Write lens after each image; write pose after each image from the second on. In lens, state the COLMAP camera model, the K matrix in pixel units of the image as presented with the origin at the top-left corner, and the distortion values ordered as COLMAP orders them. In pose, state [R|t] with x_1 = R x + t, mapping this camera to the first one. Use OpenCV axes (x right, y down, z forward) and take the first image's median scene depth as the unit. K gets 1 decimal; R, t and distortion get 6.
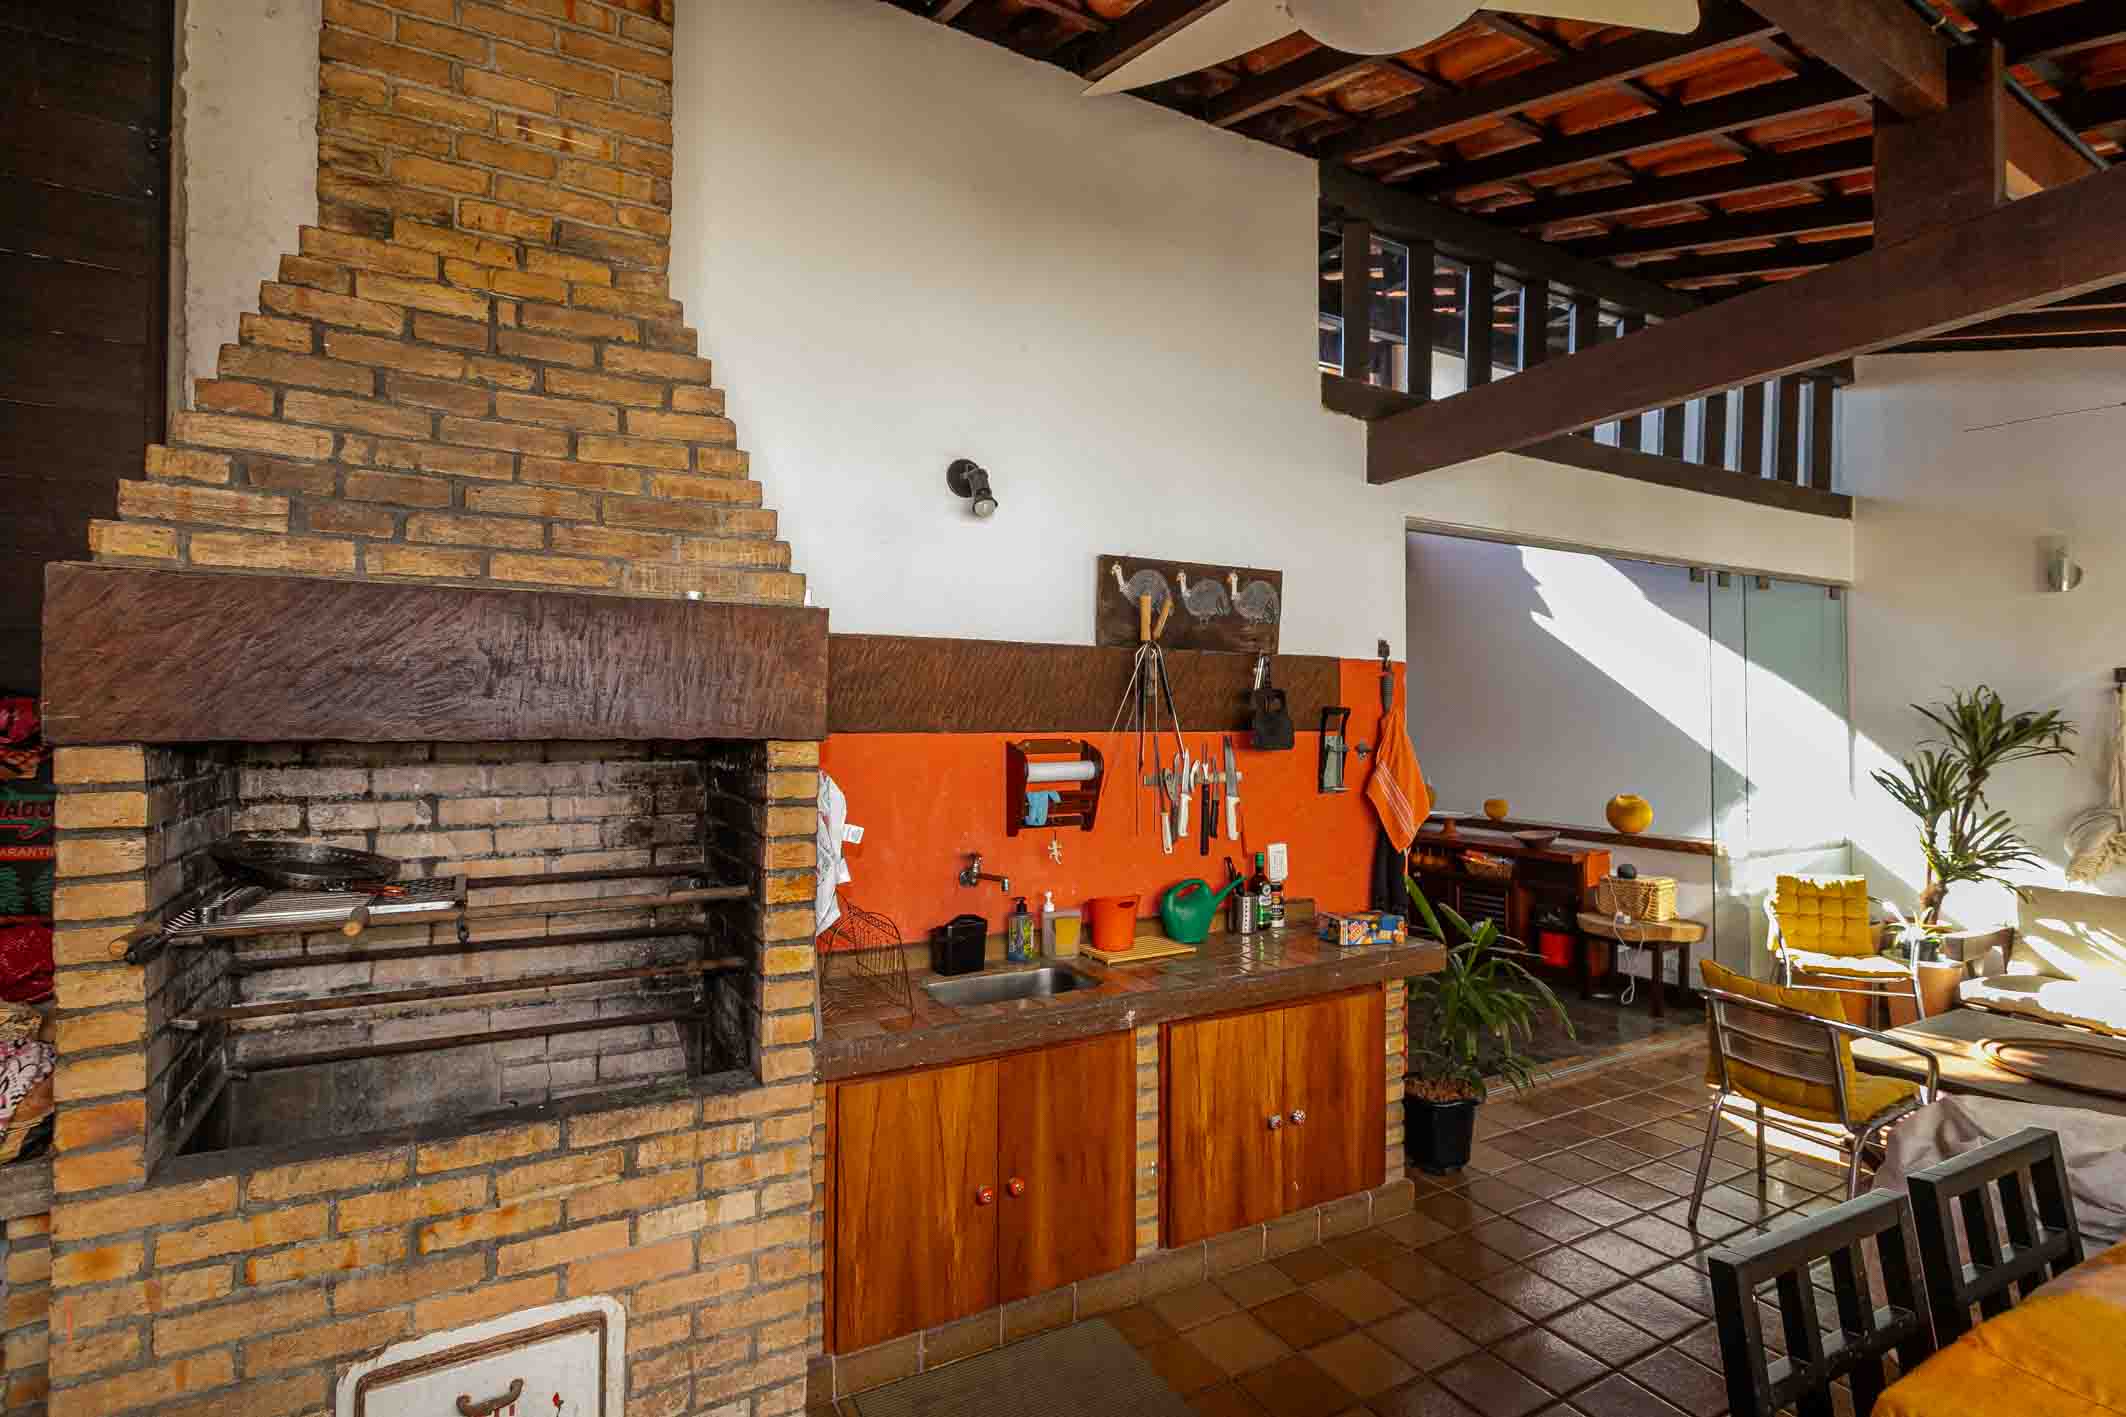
lens RADIAL K [[989.7, 0, 1070.4], [0, 989.7, 697.4], [0, 0, 1]] dist [-0.003727, 0.001625]
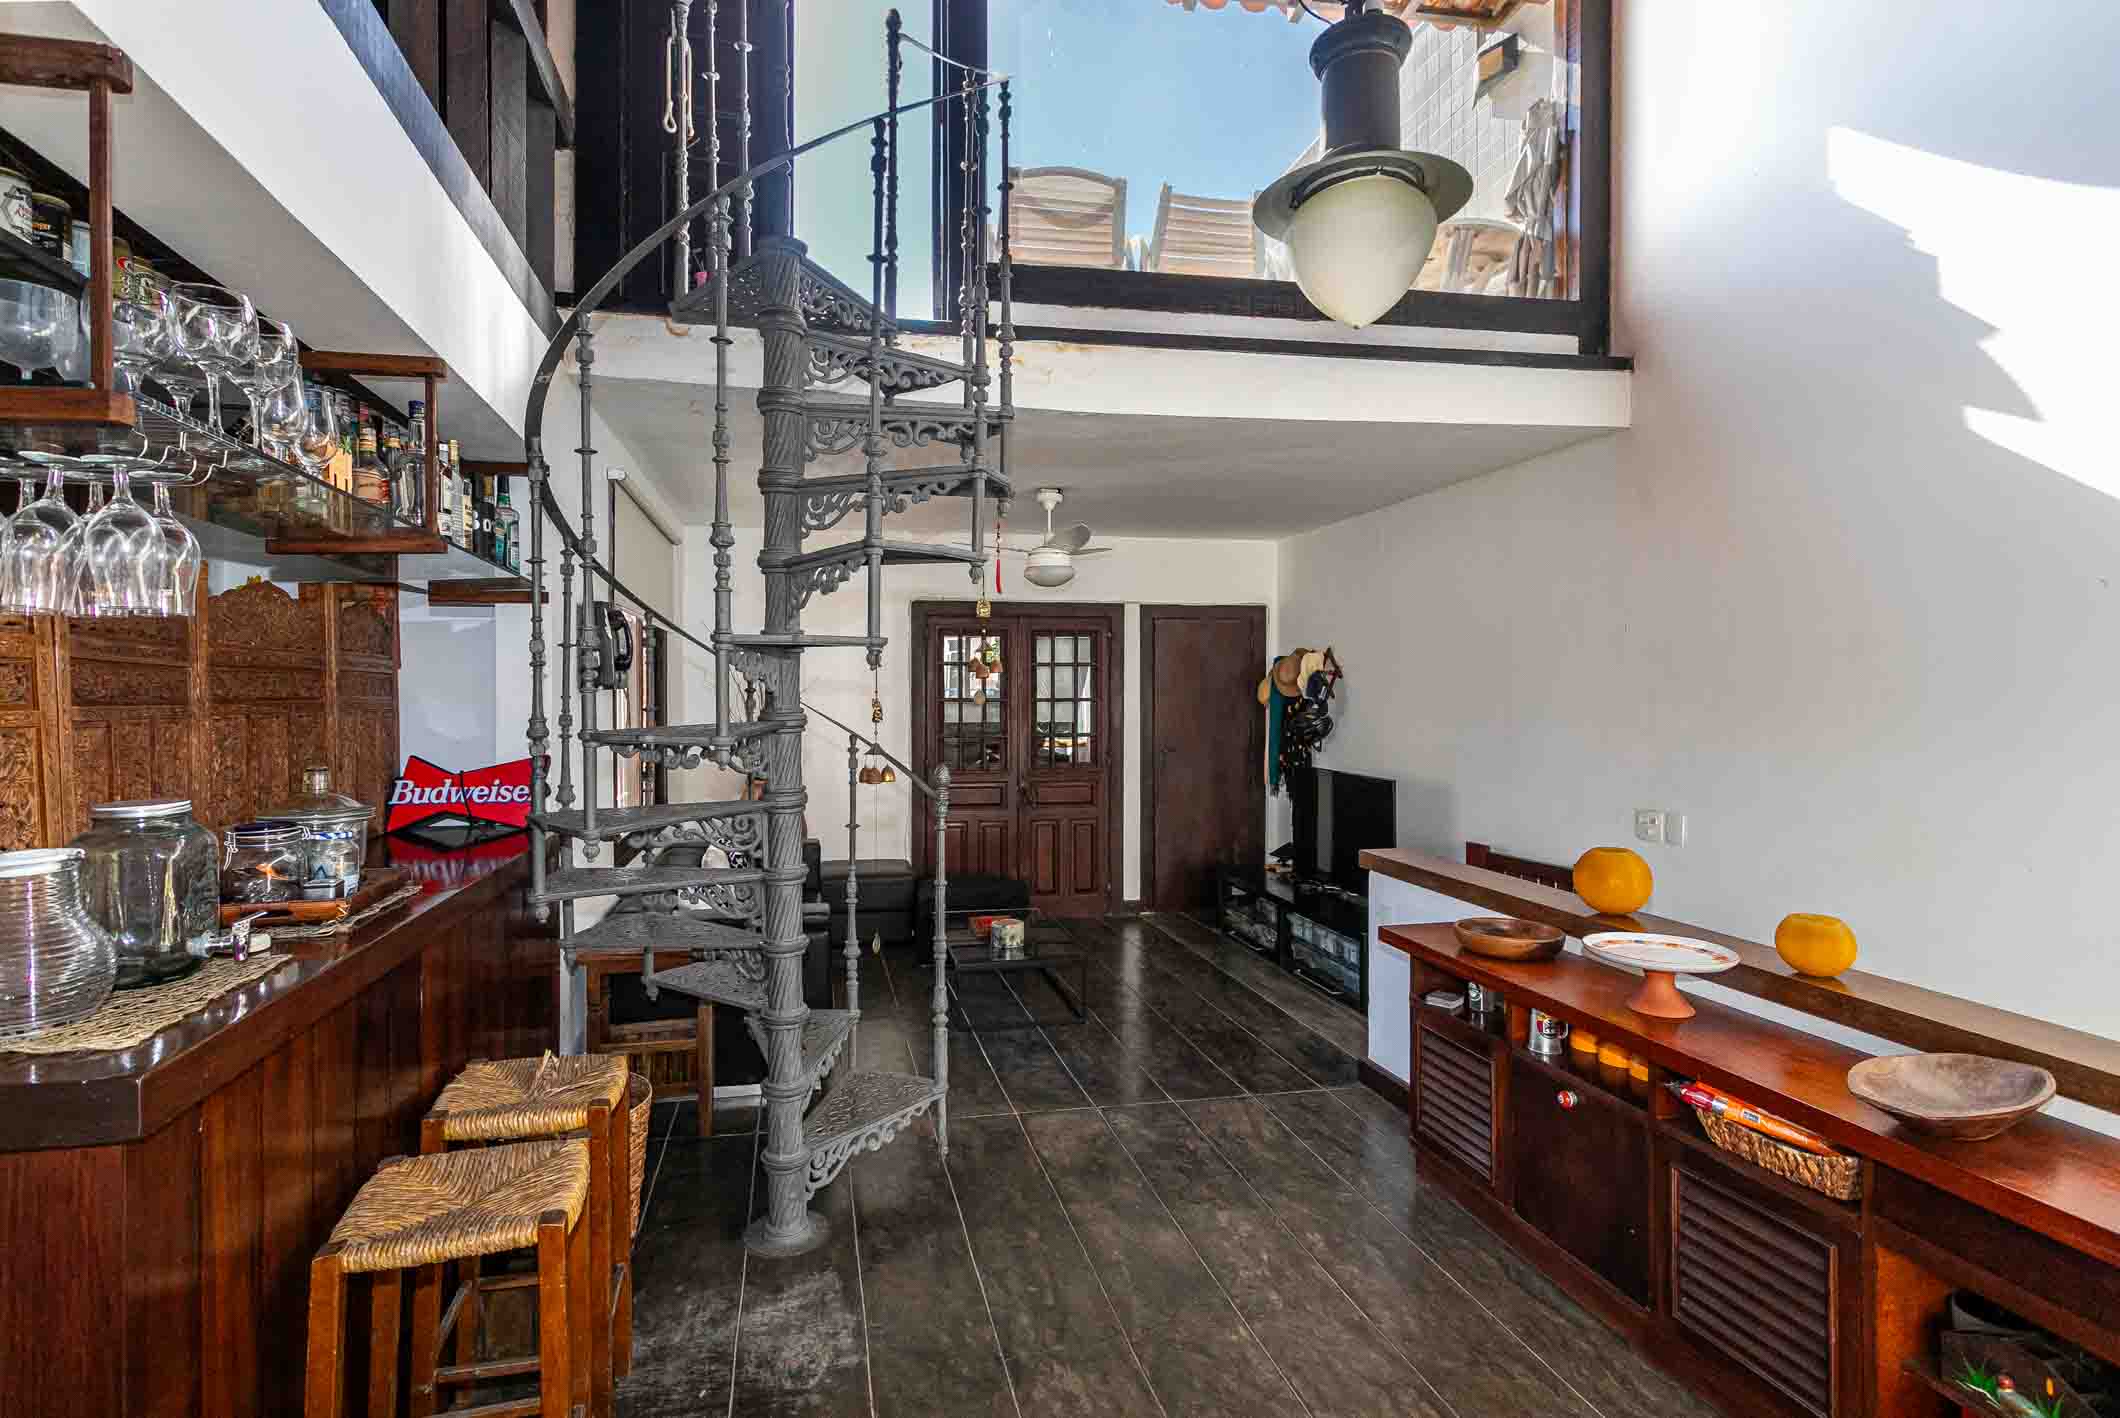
lens RADIAL K [[1034.8, 0, 1006.8], [0, 1034.8, 691.4], [0, 0, 1]] dist [-0.000904, 0.000396]
pose [[0.946109, -0.000513, -0.323849, 0.562939], [0.007867, 0.999740, 0.021398, 0.026552], [0.323754, -0.022792, 0.945867, 1.149857]]
